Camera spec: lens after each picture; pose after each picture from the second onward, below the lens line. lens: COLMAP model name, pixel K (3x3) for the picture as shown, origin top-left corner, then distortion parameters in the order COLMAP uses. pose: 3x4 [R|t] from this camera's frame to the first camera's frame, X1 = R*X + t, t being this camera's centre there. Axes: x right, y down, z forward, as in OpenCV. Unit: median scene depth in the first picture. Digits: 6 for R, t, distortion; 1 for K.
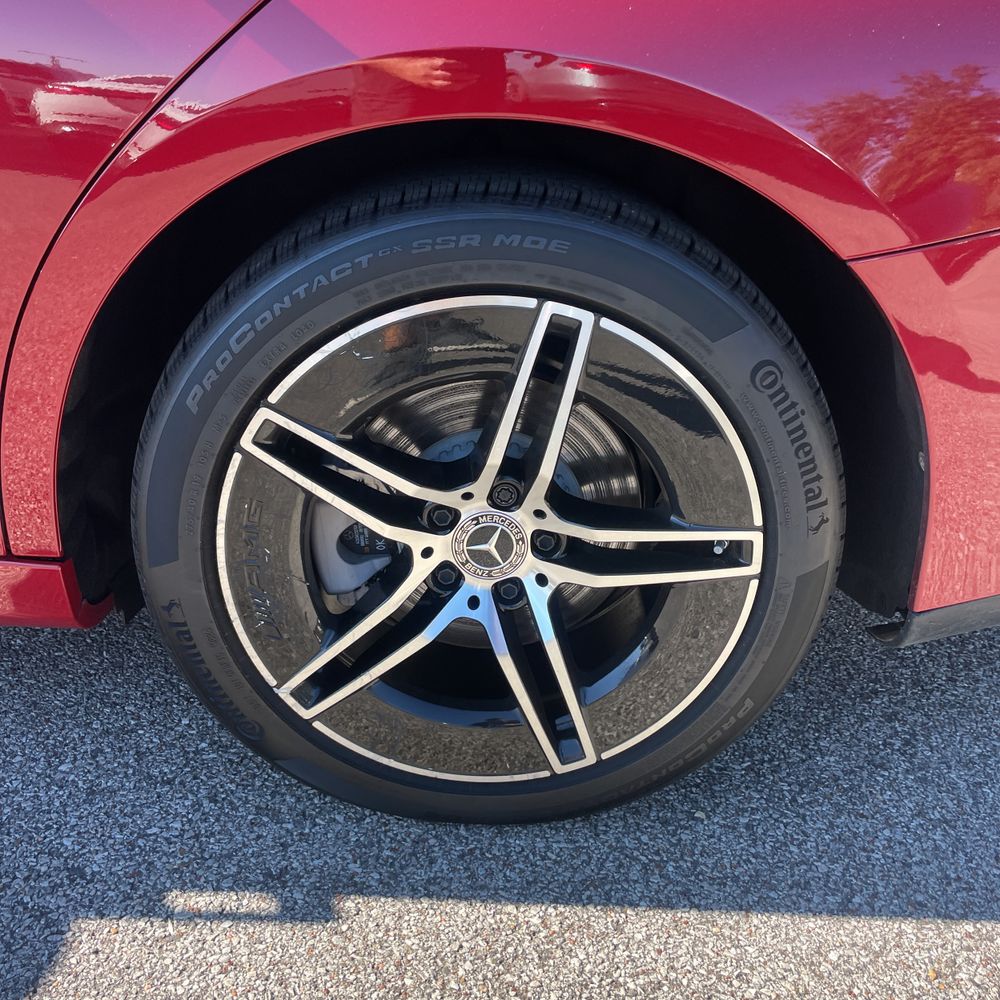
lens RADIAL K [[1047.3, 0, 500.0], [0, 1047.3, 500.0], [0, 0, 1]] dist [0.089268, -0.114734]
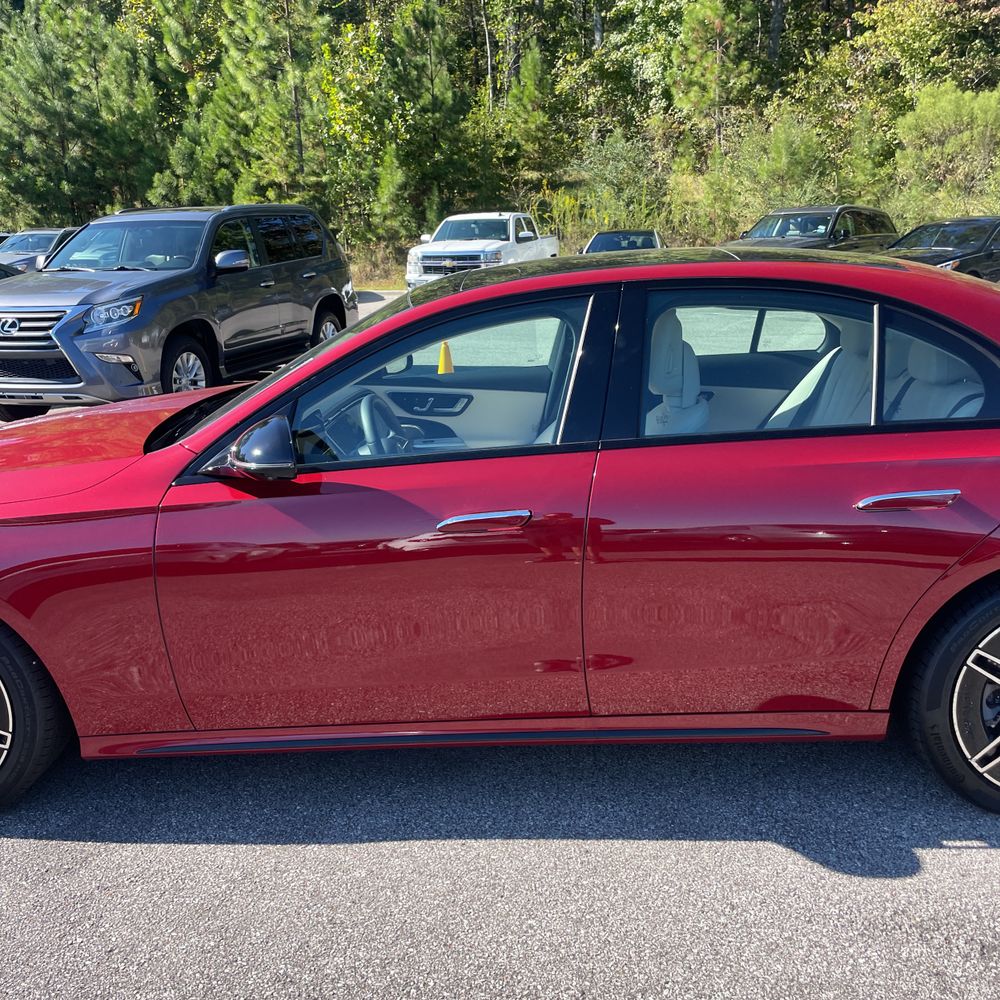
lens RADIAL K [[1036.7, 0, 500.0], [0, 1036.7, 500.0], [0, 0, 1]] dist [0.080935, -0.117153]
pose [[0.994774, -0.069723, -0.074594, -1.152279], [0.052819, 0.976607, -0.208442, 0.036561], [0.087382, 0.203412, 0.975186, -1.768891]]
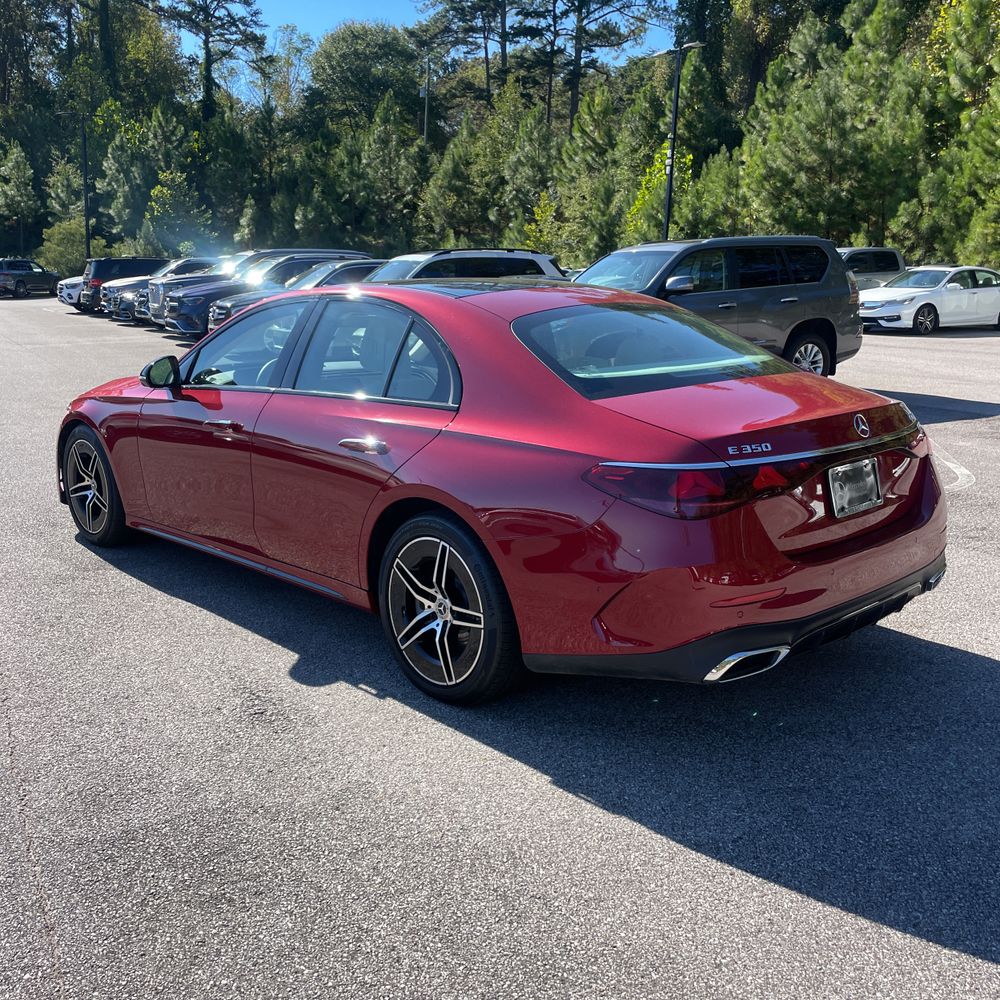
lens RADIAL K [[1039.4, 0, 485.2], [0, 1039.4, 482.2], [0, 0, 1]] dist [0.091053, -0.146060]
pose [[0.660064, 0.087723, -0.746070, 2.719343], [-0.293738, 0.944225, -0.148854, 0.122670], [0.691400, 0.317402, 0.649016, -1.338965]]
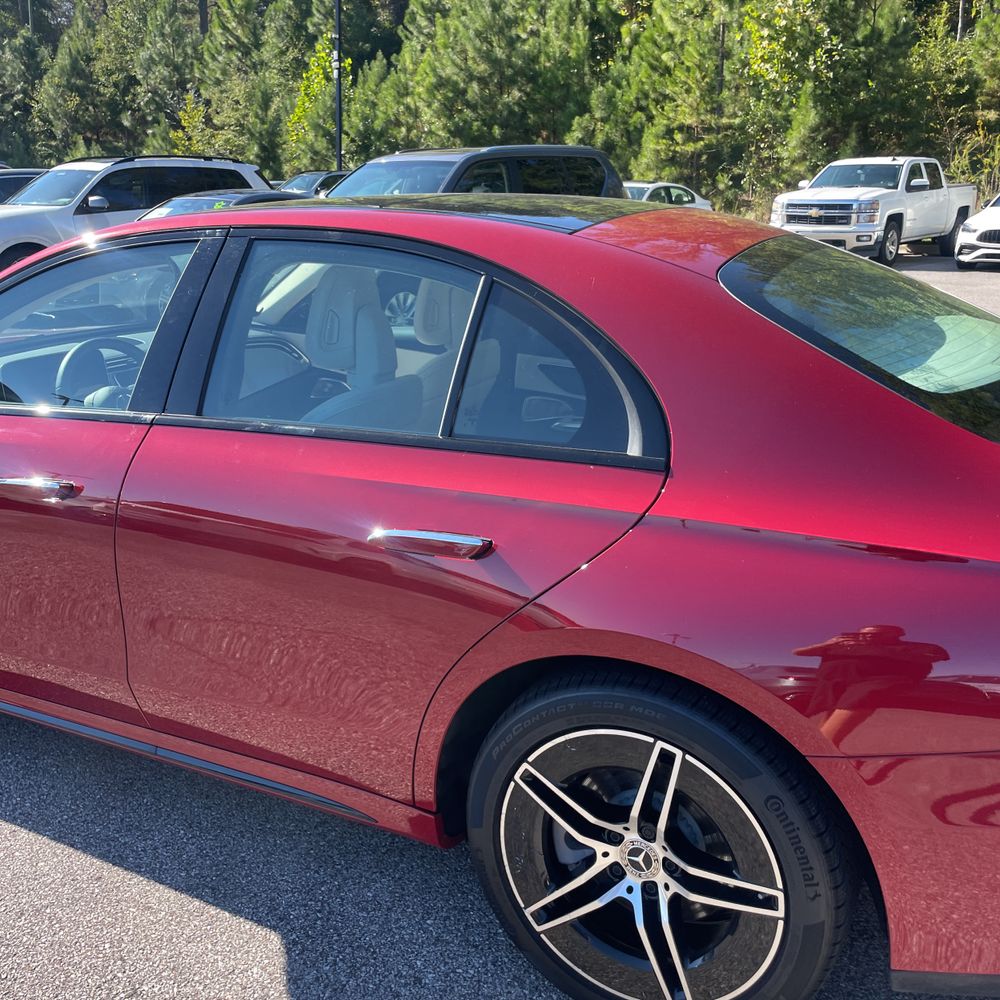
lens RADIAL K [[1039.4, 0, 485.2], [0, 1039.4, 482.2], [0, 0, 1]] dist [0.091053, -0.146060]
pose [[0.871935, 0.072574, -0.484213, 0.591829], [-0.165916, 0.974238, -0.152750, -0.269841], [0.460653, 0.213527, 0.861513, -0.816042]]
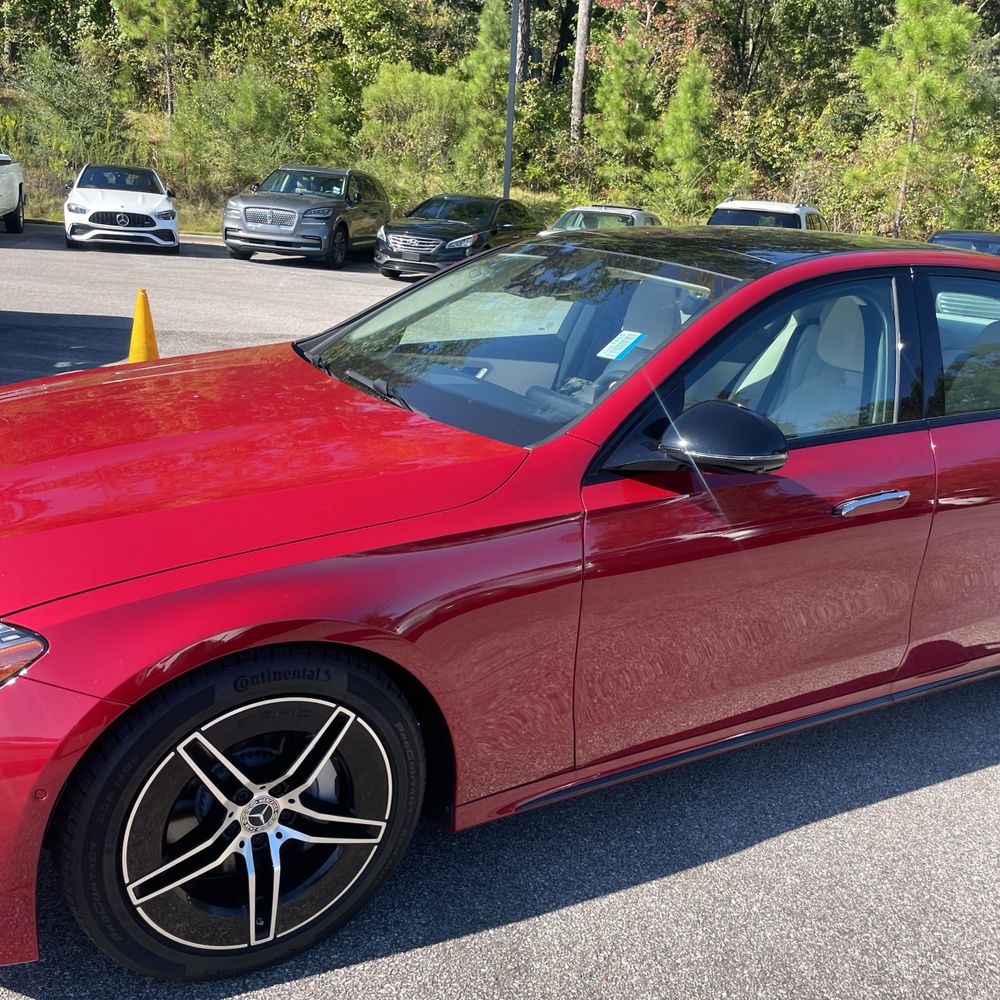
lens RADIAL K [[1023.9, 0, 500.0], [0, 1023.9, 500.0], [0, 0, 1]] dist [0.122008, -0.159570]
pose [[0.870344, -0.133700, 0.473946, -3.358166], [0.198602, 0.975996, -0.089380, -0.402088], [-0.450619, 0.171918, 0.876006, -1.105239]]
